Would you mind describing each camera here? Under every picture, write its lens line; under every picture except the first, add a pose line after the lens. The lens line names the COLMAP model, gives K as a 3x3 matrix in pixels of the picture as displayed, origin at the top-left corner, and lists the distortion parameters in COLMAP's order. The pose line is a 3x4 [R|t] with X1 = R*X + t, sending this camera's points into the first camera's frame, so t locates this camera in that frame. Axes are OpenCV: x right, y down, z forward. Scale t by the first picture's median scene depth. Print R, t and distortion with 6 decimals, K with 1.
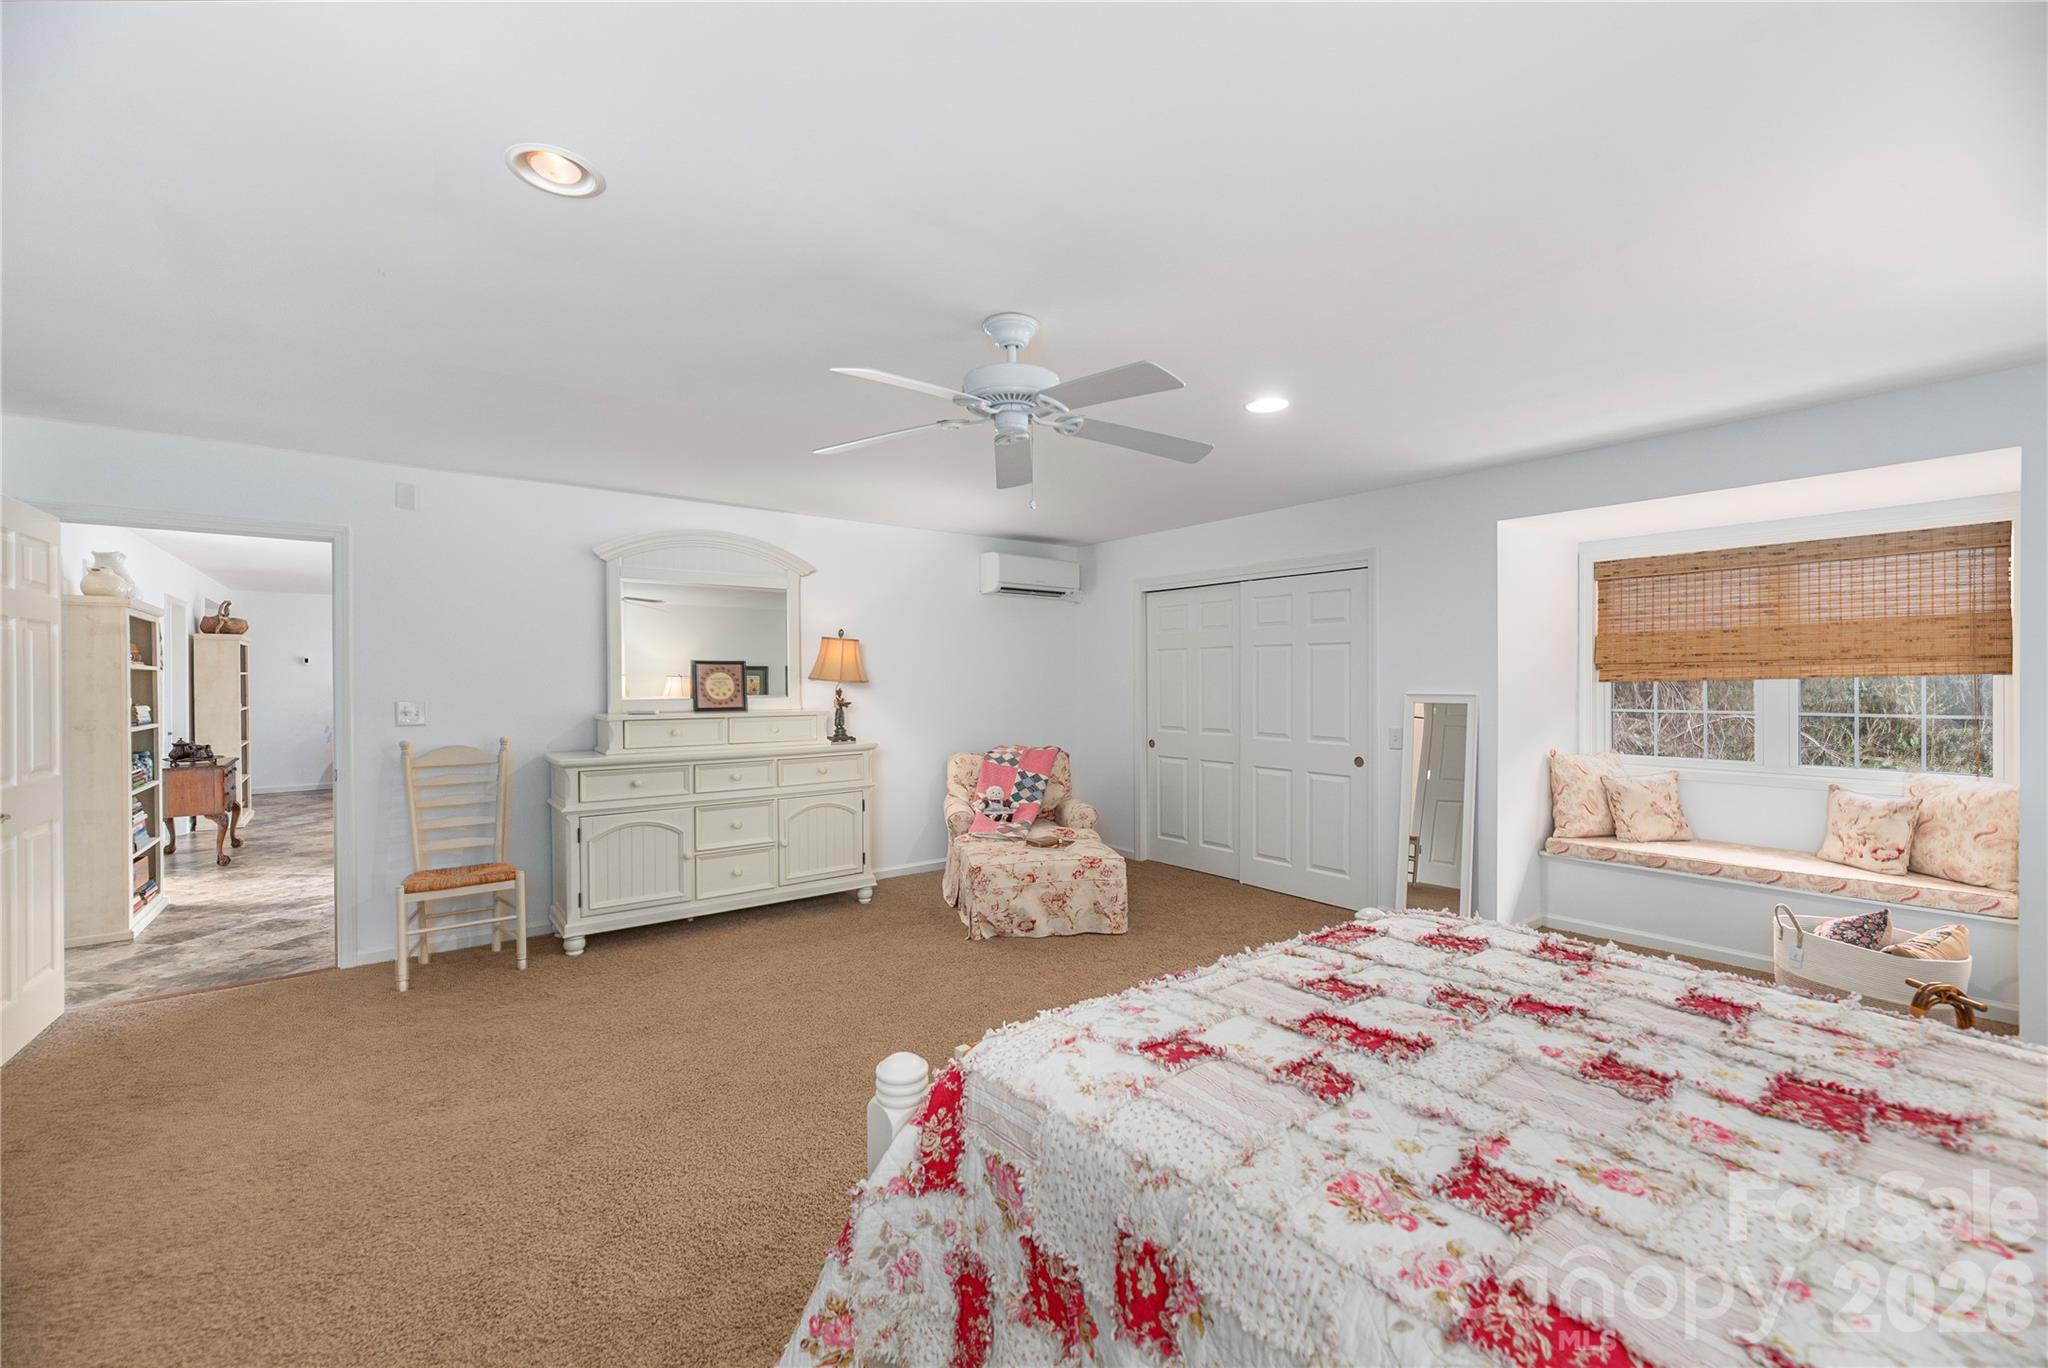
lens RADIAL K [[846.2, 0, 1021.2], [0, 846.2, 684.3], [0, 0, 1]] dist [-0.002360, -0.000446]
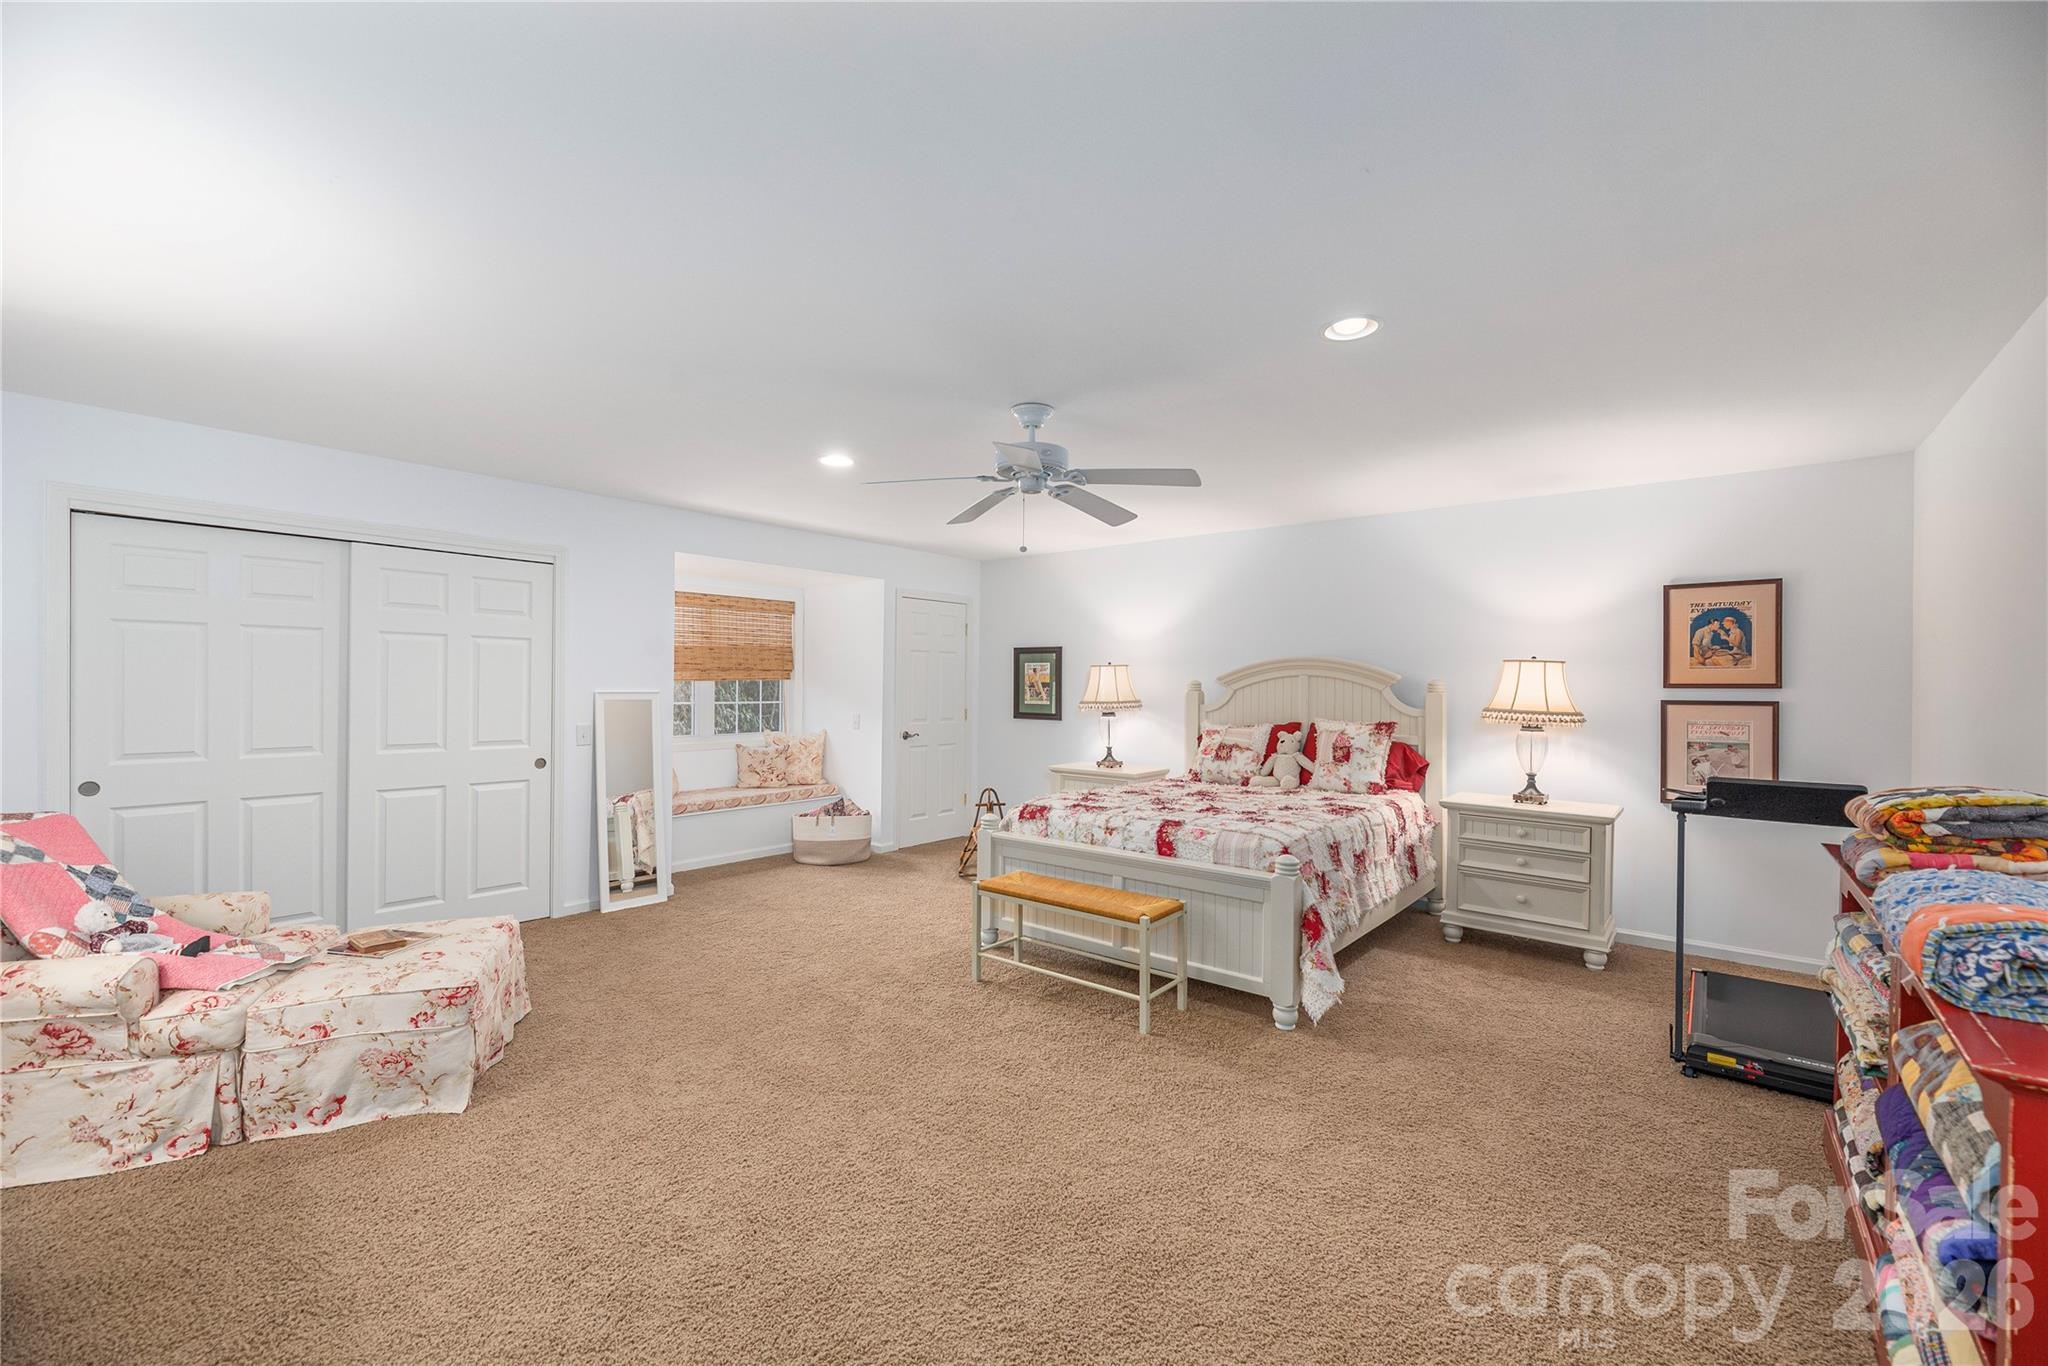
lens RADIAL K [[846.2, 0, 1021.2], [0, 846.2, 683.3], [0, 0, 1]] dist [-0.002360, -0.000446]
pose [[-0.236160, 0.004184, 0.971705, -0.803897], [-0.003159, 0.999982, -0.005073, 0.004842], [-0.971709, -0.004267, -0.236142, 0.846018]]
